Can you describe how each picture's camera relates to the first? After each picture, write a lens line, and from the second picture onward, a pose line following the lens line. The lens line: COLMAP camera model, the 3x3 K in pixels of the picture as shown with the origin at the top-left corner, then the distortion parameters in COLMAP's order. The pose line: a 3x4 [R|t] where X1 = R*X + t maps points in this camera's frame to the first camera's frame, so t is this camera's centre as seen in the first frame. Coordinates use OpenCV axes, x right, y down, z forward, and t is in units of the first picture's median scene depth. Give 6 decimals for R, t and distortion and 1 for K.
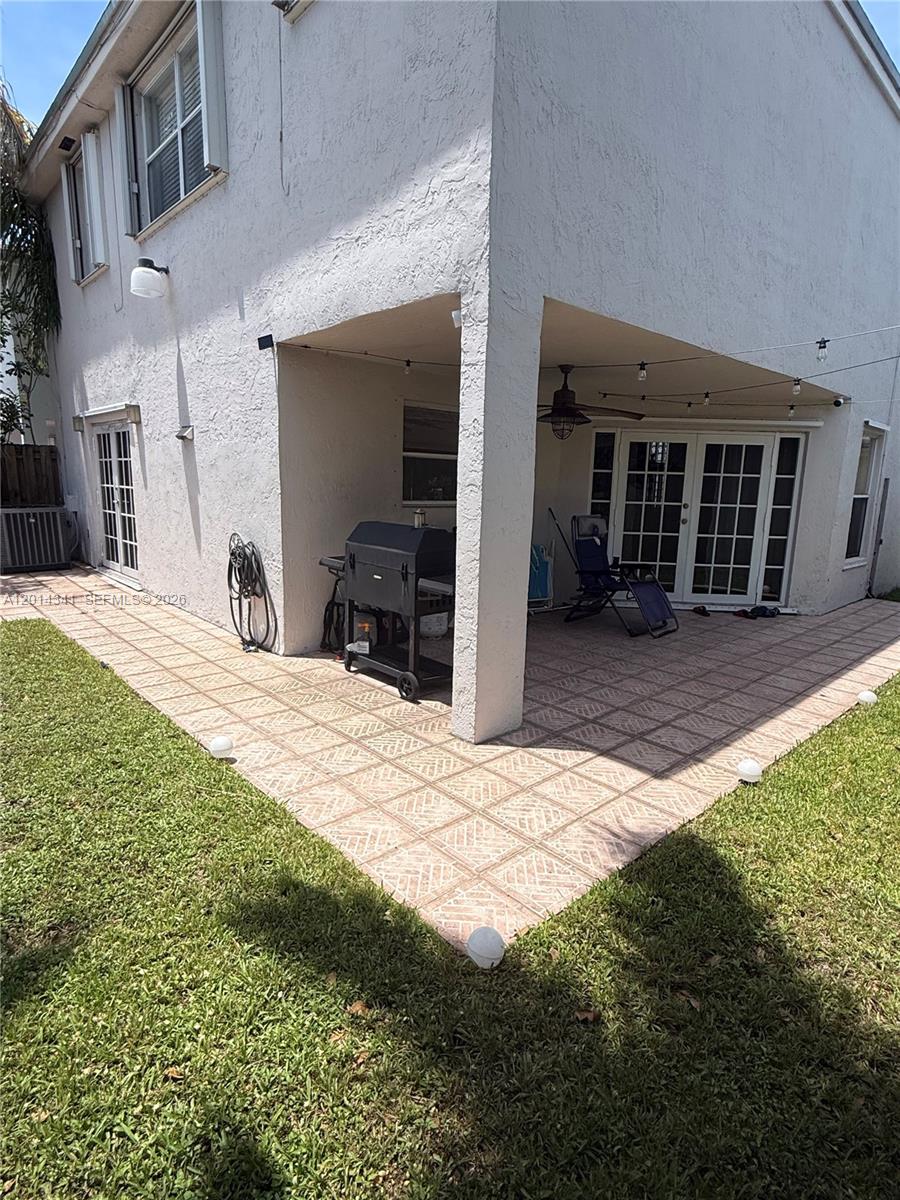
lens RADIAL K [[632.1, 0, 451.2], [0, 632.1, 602.9], [0, 0, 1]] dist [0.001535, 0.000108]
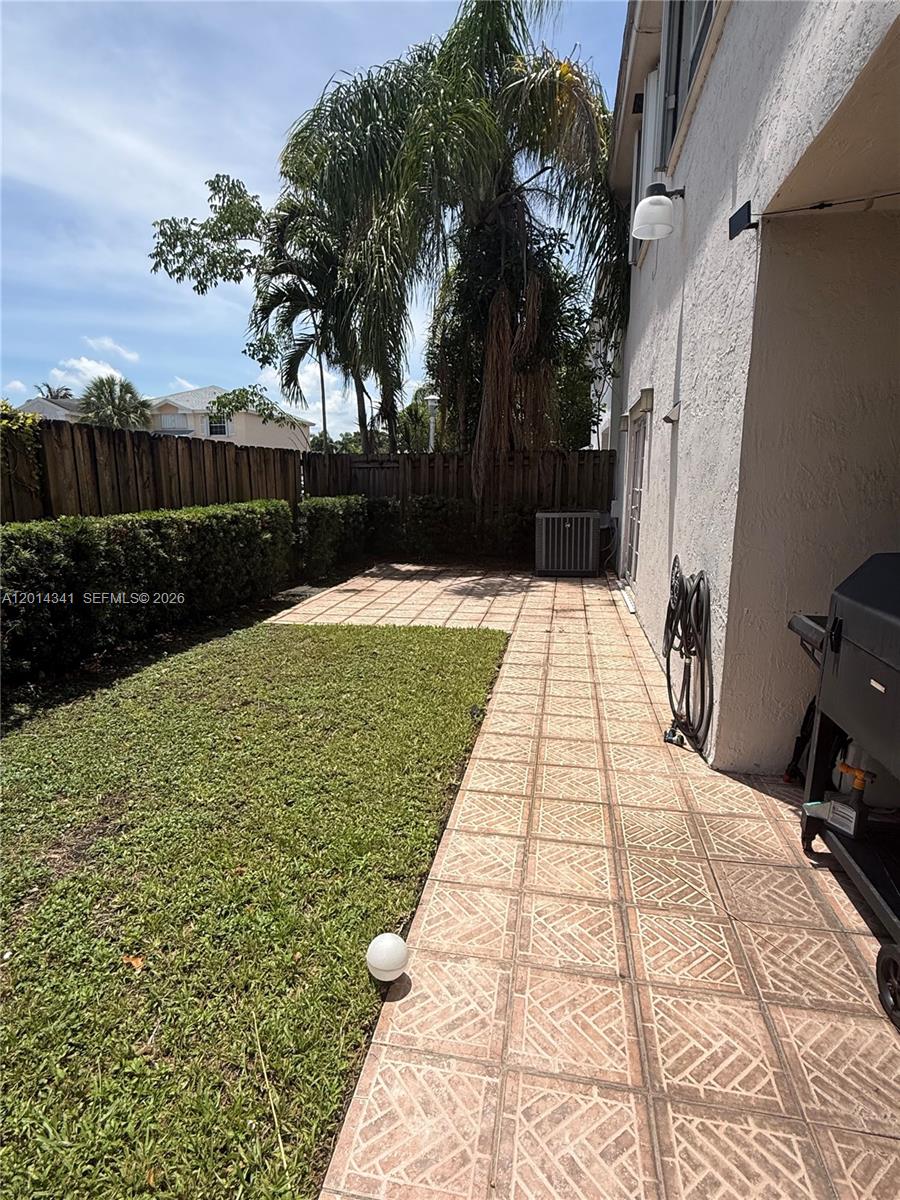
lens RADIAL K [[632.1, 0, 451.2], [0, 632.1, 602.9], [0, 0, 1]] dist [0.001535, 0.000108]
pose [[0.603531, 0.133003, -0.786168, 0.033438], [-0.144122, 0.987946, 0.056500, -0.070926], [0.784206, 0.079204, 0.615425, 0.459600]]
